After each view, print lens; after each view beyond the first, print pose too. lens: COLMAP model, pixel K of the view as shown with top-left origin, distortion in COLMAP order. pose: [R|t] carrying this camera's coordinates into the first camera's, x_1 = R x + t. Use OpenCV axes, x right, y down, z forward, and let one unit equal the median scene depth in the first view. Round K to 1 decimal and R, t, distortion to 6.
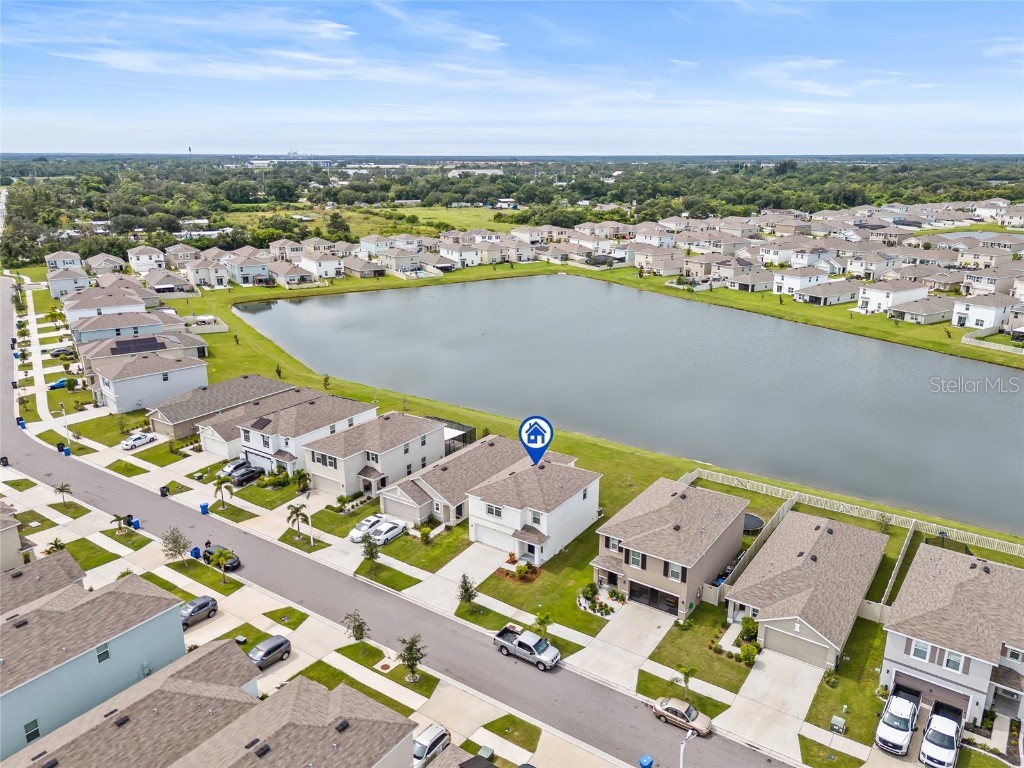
lens RADIAL K [[753.7, 0, 512.0], [0, 753.7, 384.0], [0, 0, 1]] dist [0.079171, -0.074252]
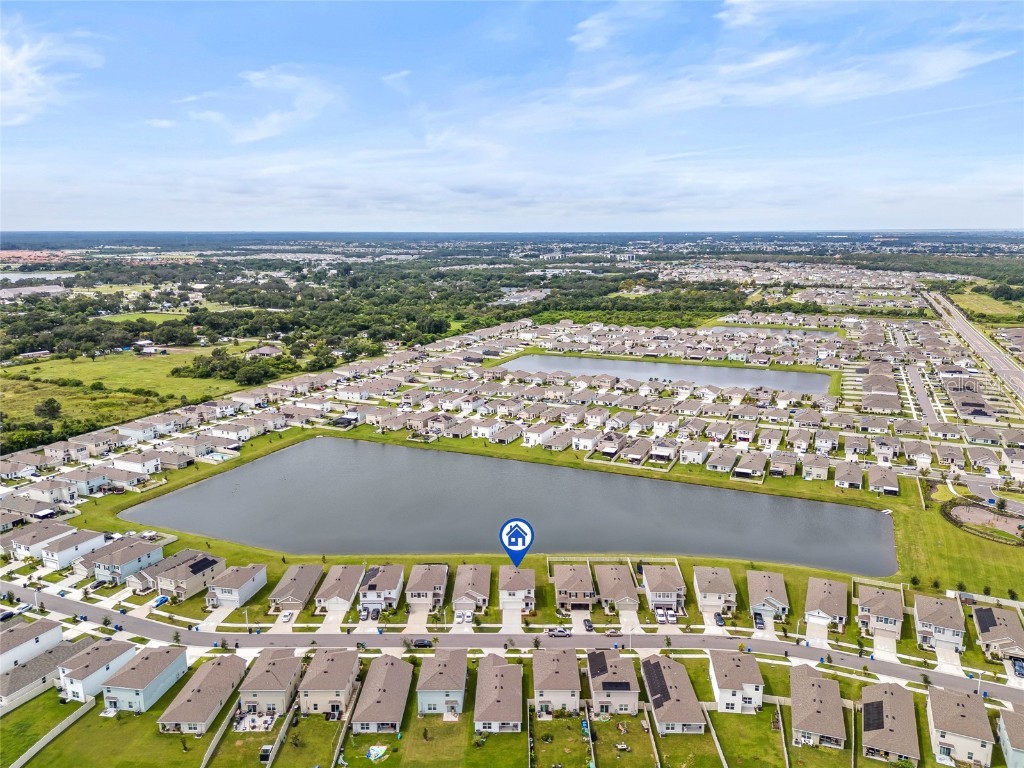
lens RADIAL K [[753.7, 0, 512.0], [0, 753.7, 384.0], [0, 0, 1]] dist [0.079171, -0.074252]
pose [[0.829330, -0.116994, 0.546374, -1.091900], [0.167406, 0.984941, -0.043198, -0.343972], [-0.533092, 0.127292, 0.836427, -1.012038]]
